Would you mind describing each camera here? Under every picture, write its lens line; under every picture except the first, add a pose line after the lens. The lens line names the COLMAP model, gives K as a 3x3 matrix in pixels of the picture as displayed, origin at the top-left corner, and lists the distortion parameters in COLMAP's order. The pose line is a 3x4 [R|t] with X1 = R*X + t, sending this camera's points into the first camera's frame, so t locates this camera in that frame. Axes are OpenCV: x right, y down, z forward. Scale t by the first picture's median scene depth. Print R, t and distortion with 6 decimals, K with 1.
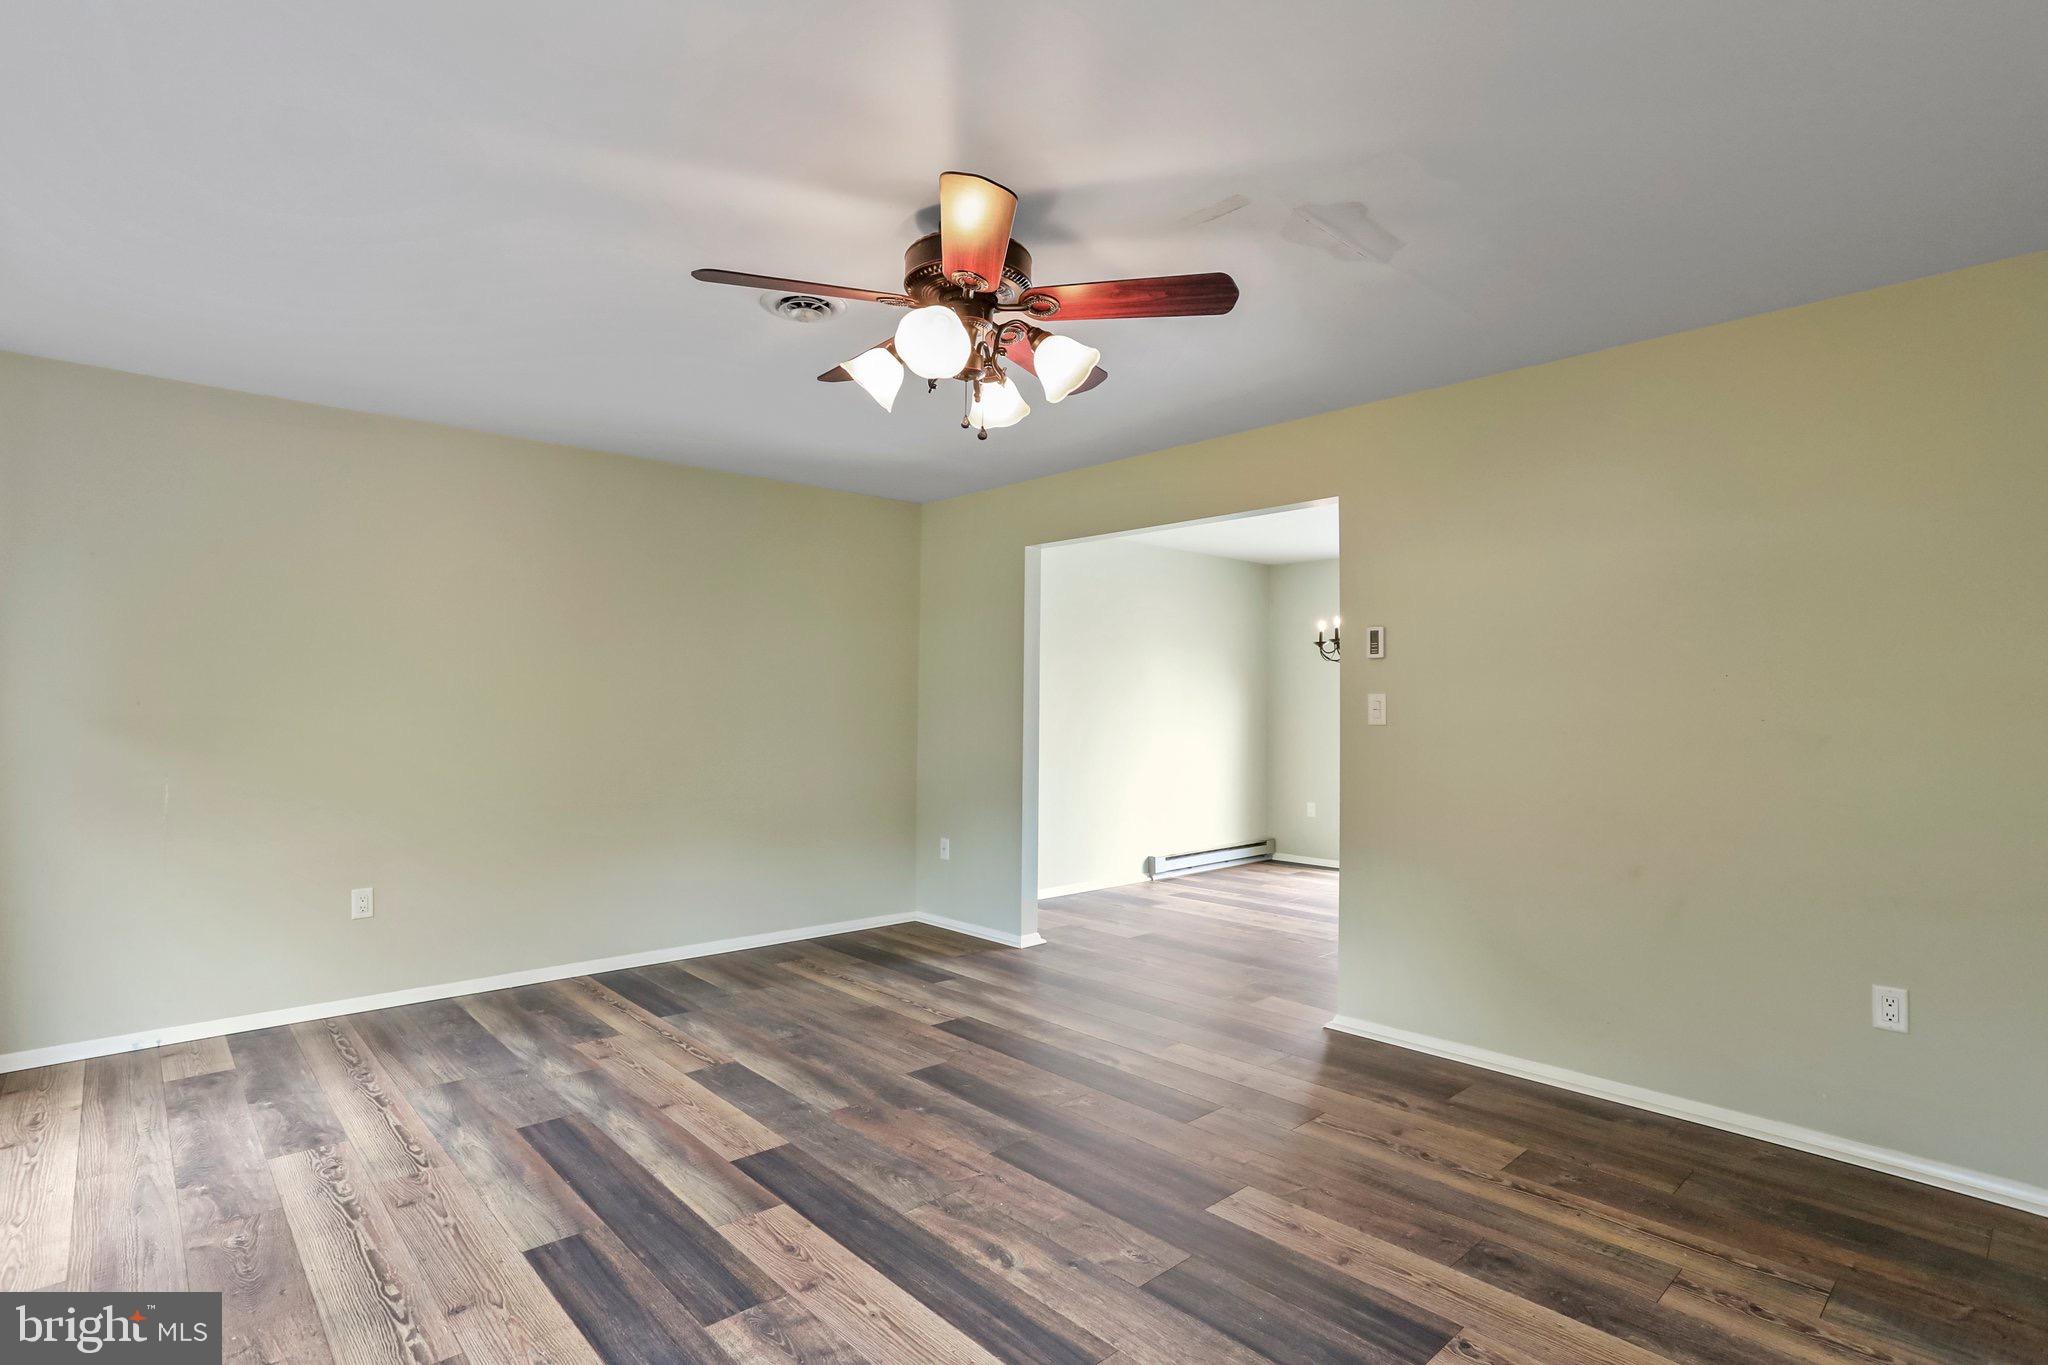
lens RADIAL K [[1013.0, 0, 1026.8], [0, 1013.0, 703.1], [0, 0, 1]] dist [-0.065775, 0.042872]
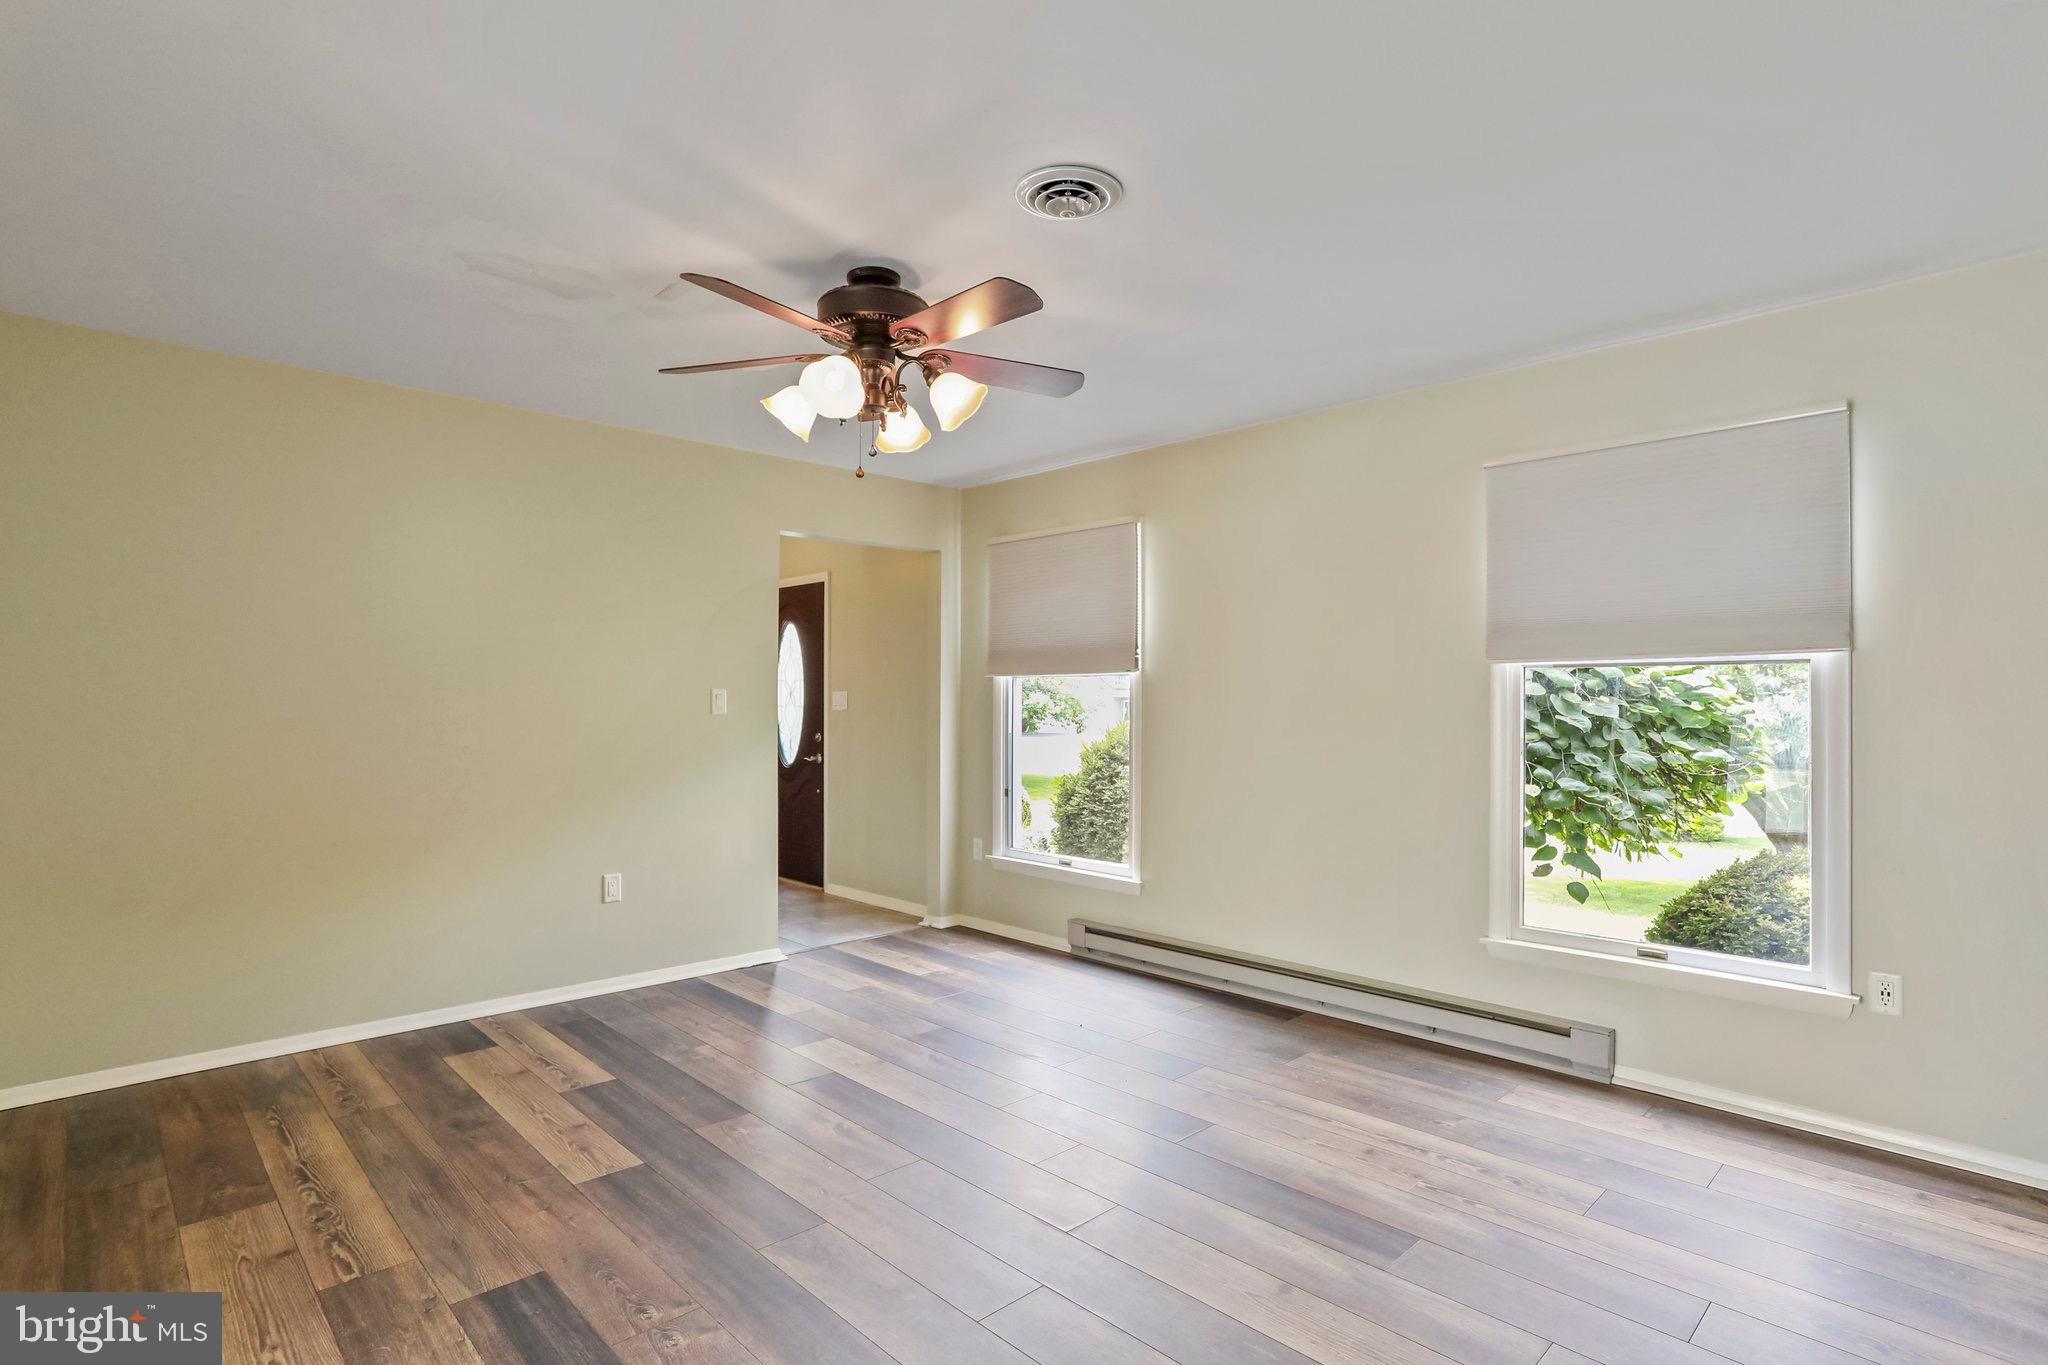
lens RADIAL K [[1013.0, 0, 1026.8], [0, 1013.0, 703.1], [0, 0, 1]] dist [-0.065775, 0.042872]
pose [[-0.999719, -0.007566, -0.022468, -0.215189], [-0.007586, 0.999971, 0.000828, 0.003852], [0.022461, 0.000998, -0.999747, 2.144794]]
